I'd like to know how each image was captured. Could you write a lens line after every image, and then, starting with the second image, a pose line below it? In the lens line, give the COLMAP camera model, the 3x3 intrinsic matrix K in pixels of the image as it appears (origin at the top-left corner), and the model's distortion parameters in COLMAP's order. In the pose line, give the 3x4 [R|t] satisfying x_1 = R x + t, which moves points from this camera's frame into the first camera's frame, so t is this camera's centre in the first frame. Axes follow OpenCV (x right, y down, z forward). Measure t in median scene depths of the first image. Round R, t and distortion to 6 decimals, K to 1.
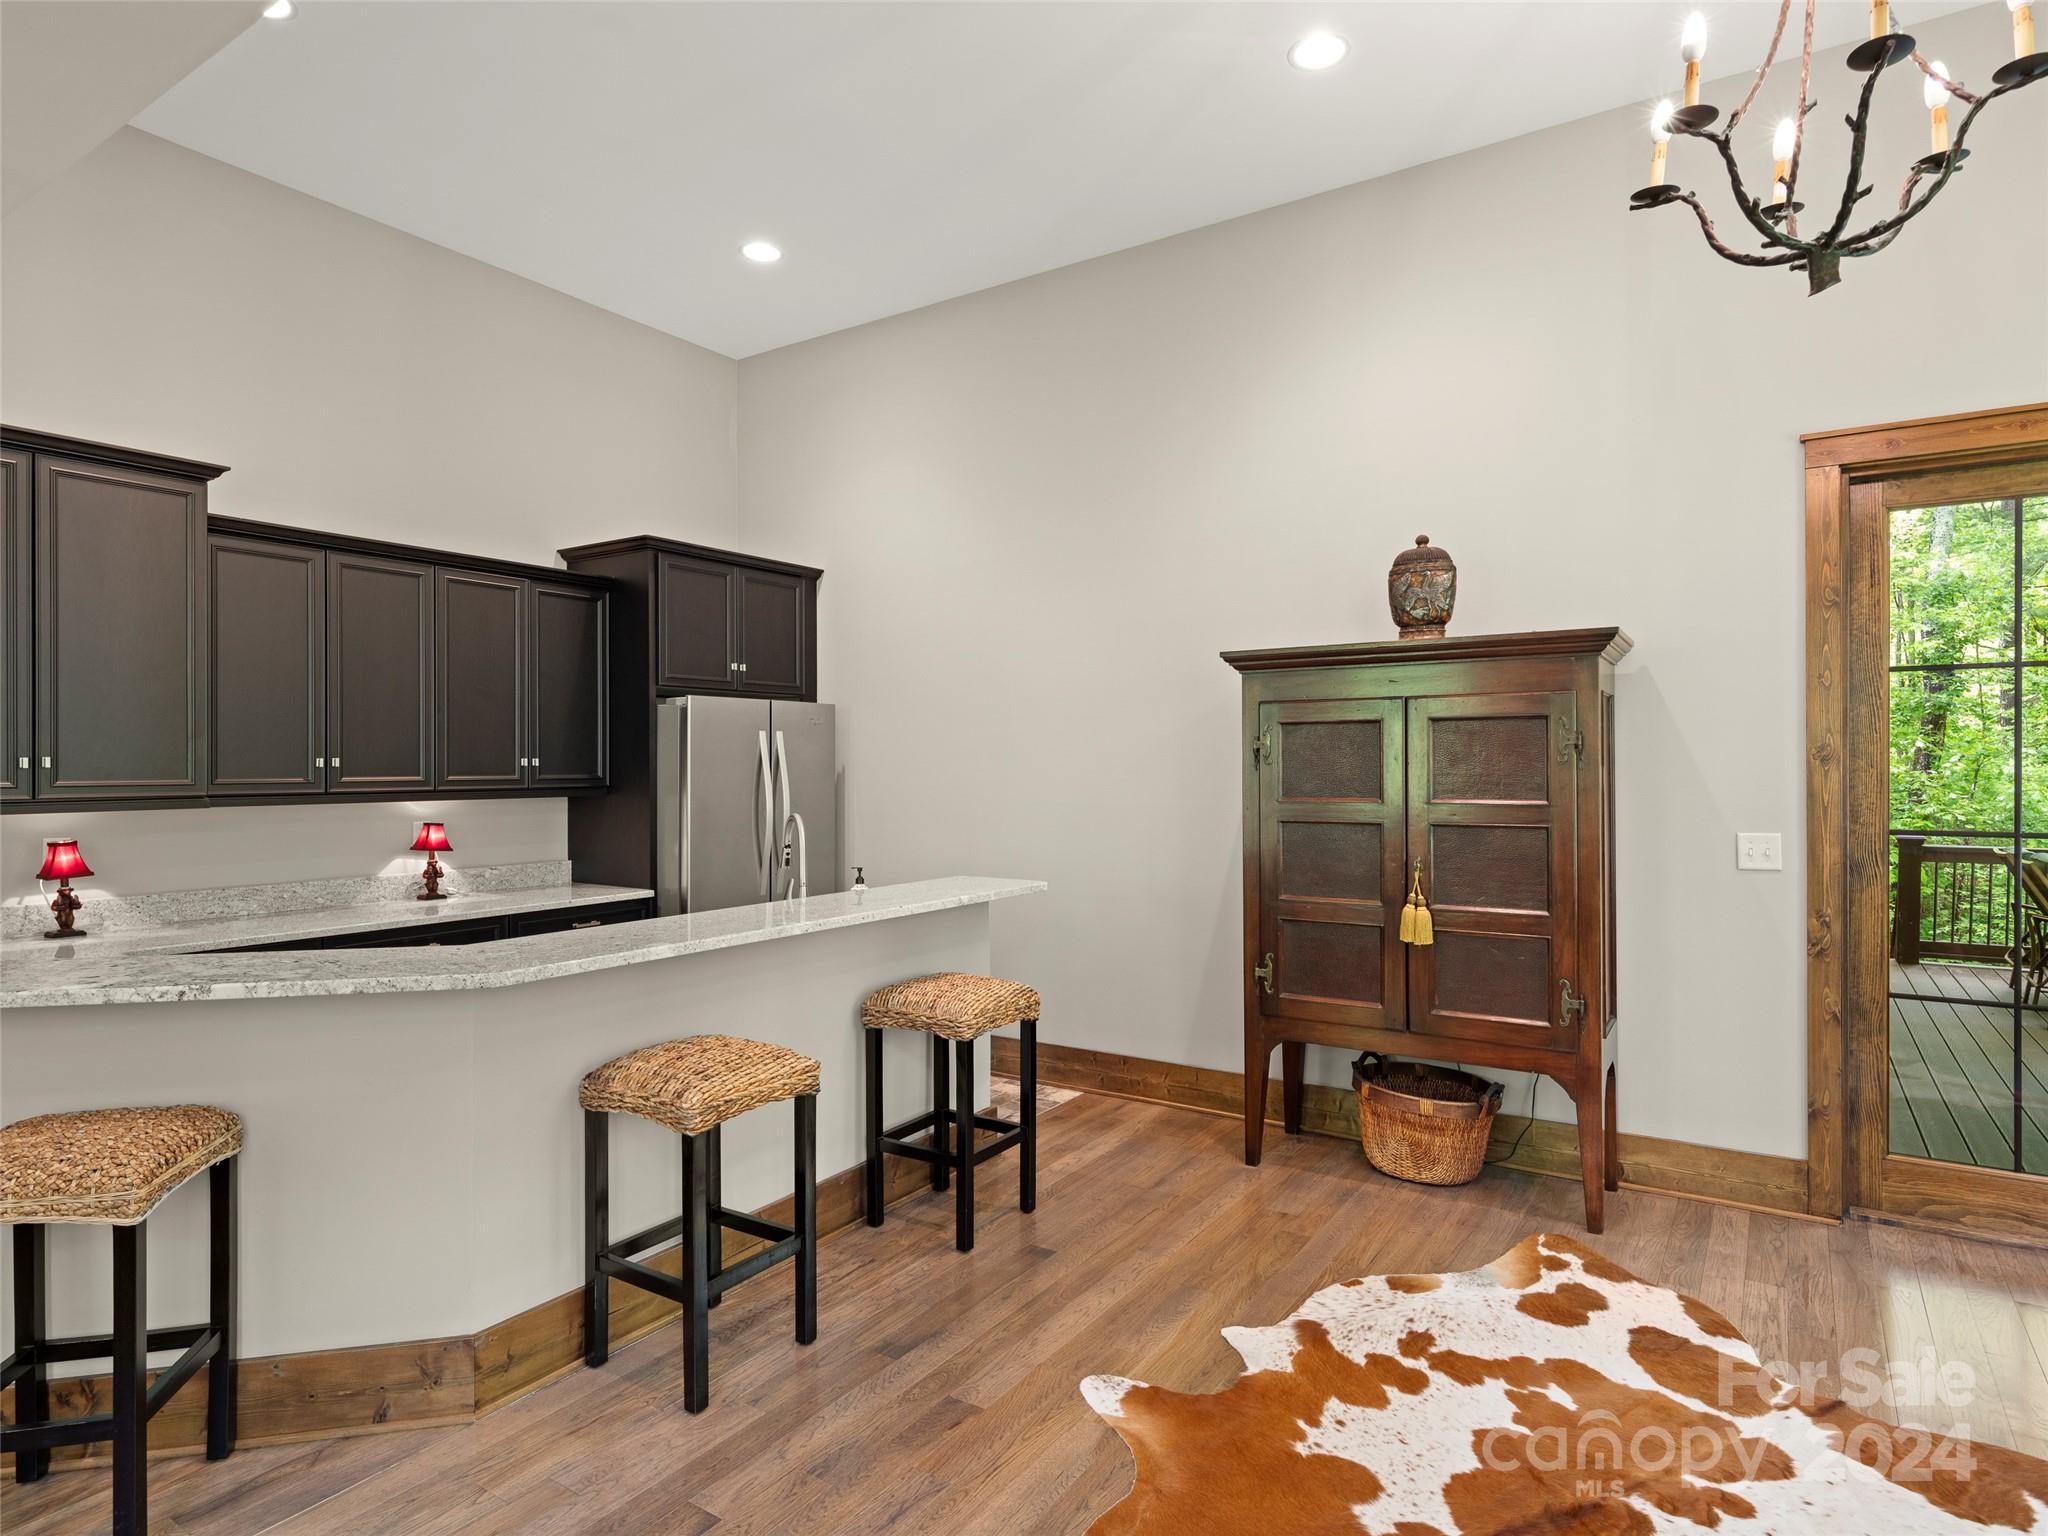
lens RADIAL K [[1120.7, 0, 1044.4], [0, 1120.7, 765.3], [0, 0, 1]] dist [0.006214, -0.003061]
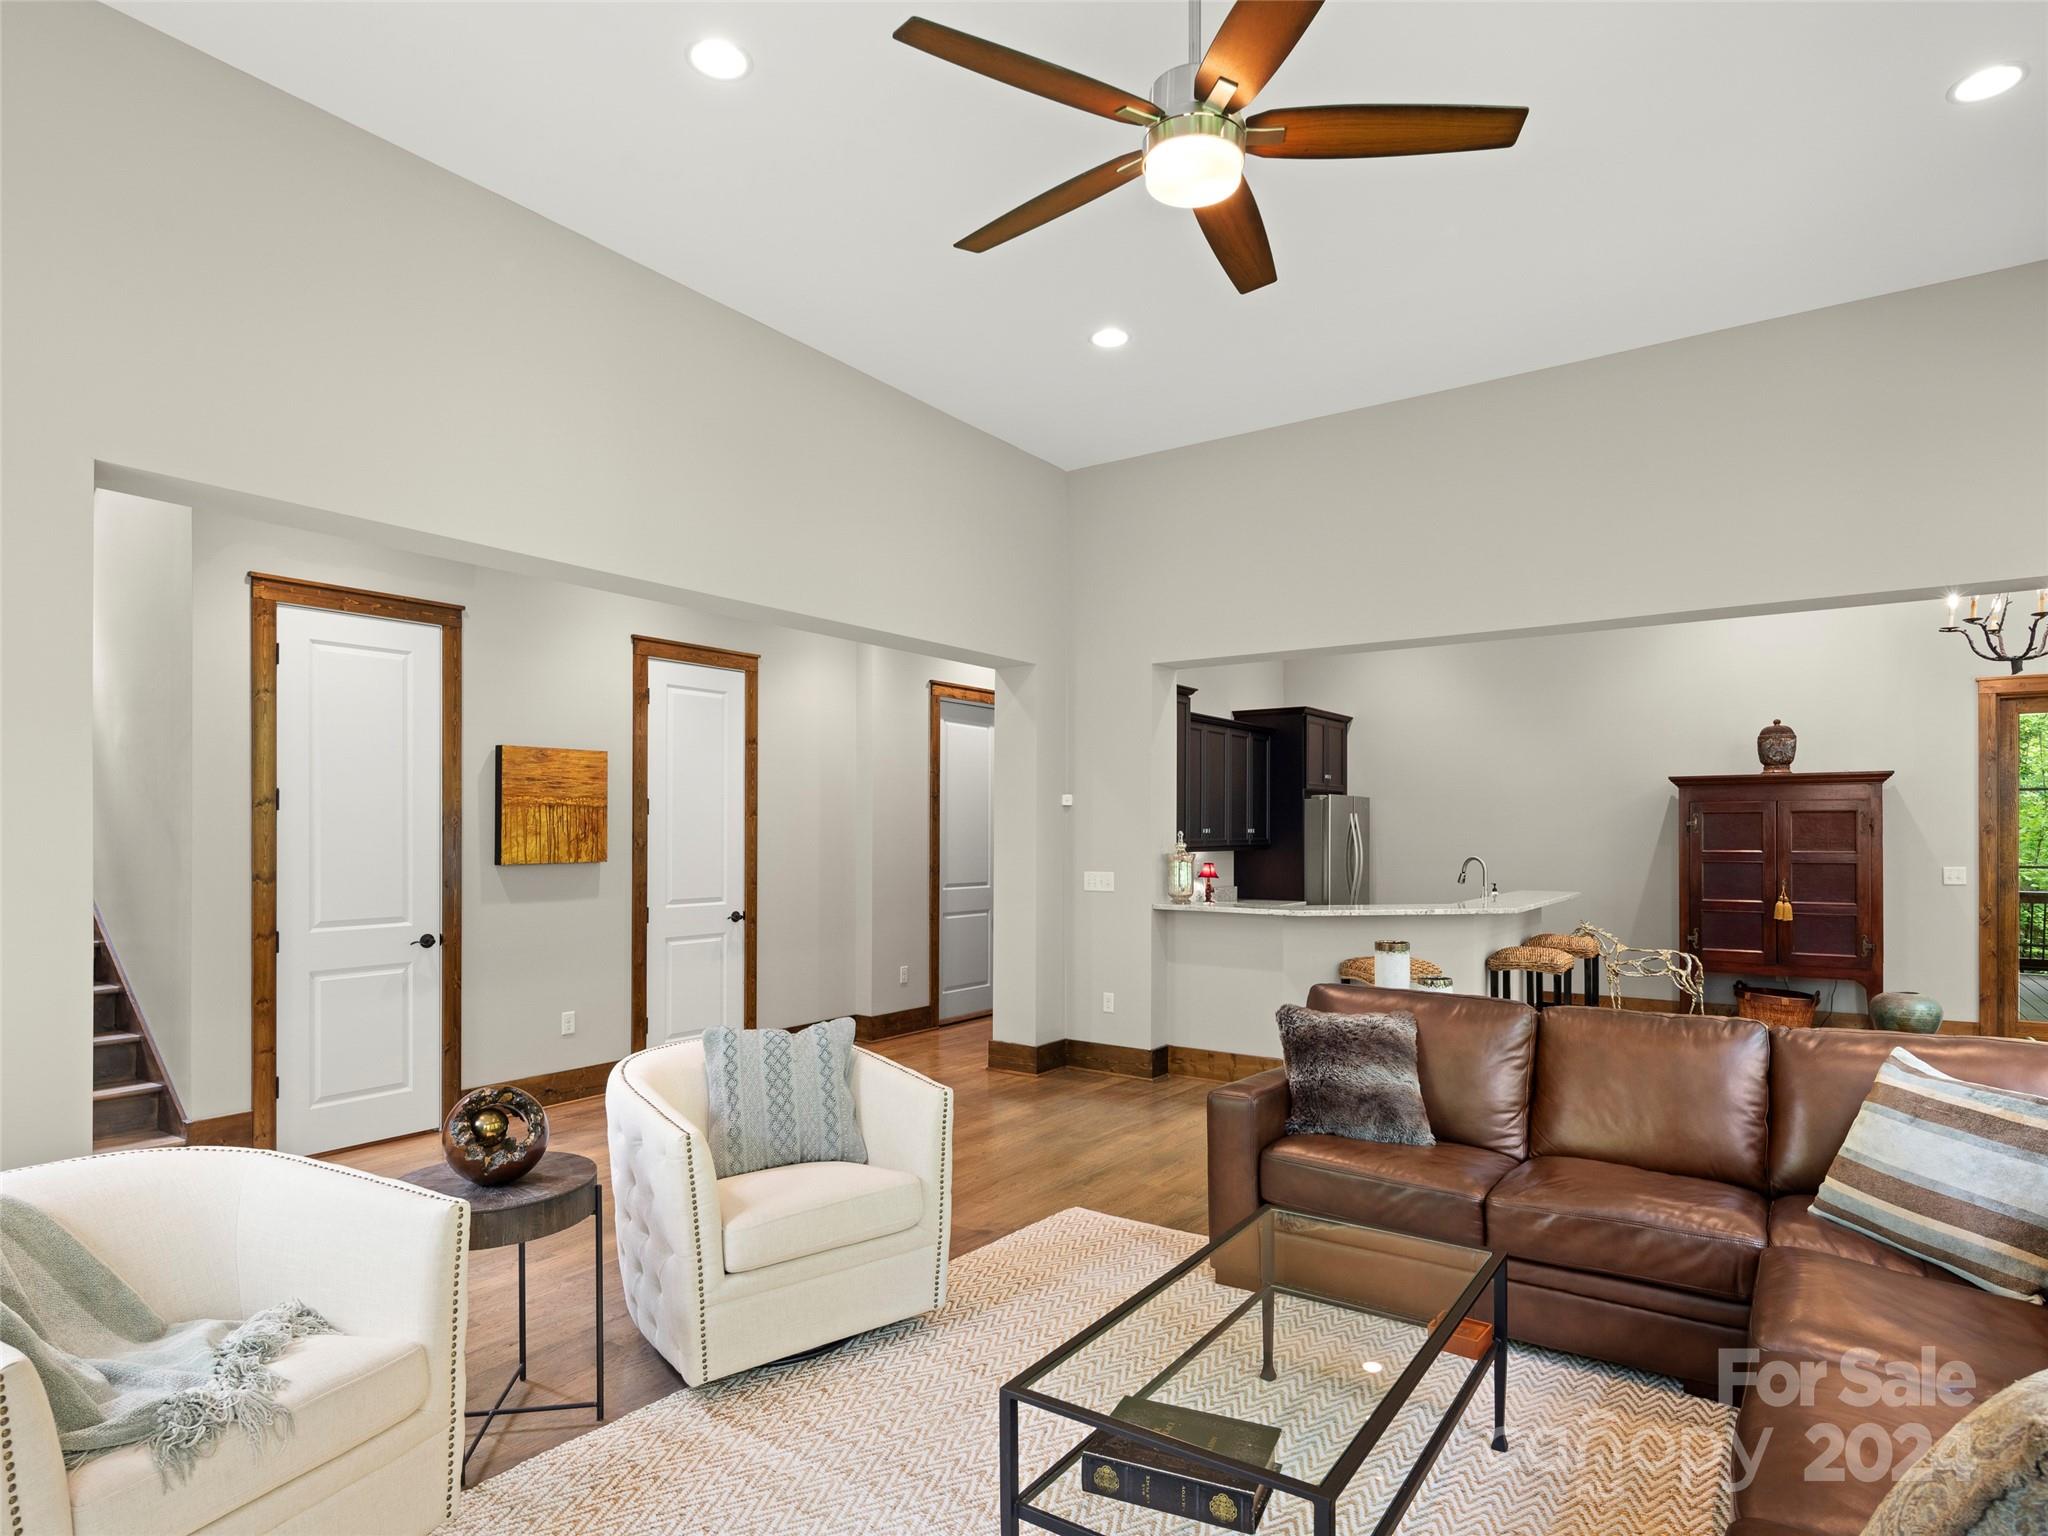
lens RADIAL K [[1120.7, 0, 1028.9], [0, 1120.7, 832.5], [0, 0, 1]] dist [0.006214, -0.003061]
pose [[0.999323, 0.003614, -0.036601, -0.990658], [-0.003552, 0.999992, 0.001758, -0.001841], [0.036607, -0.001627, 0.999328, -1.132036]]
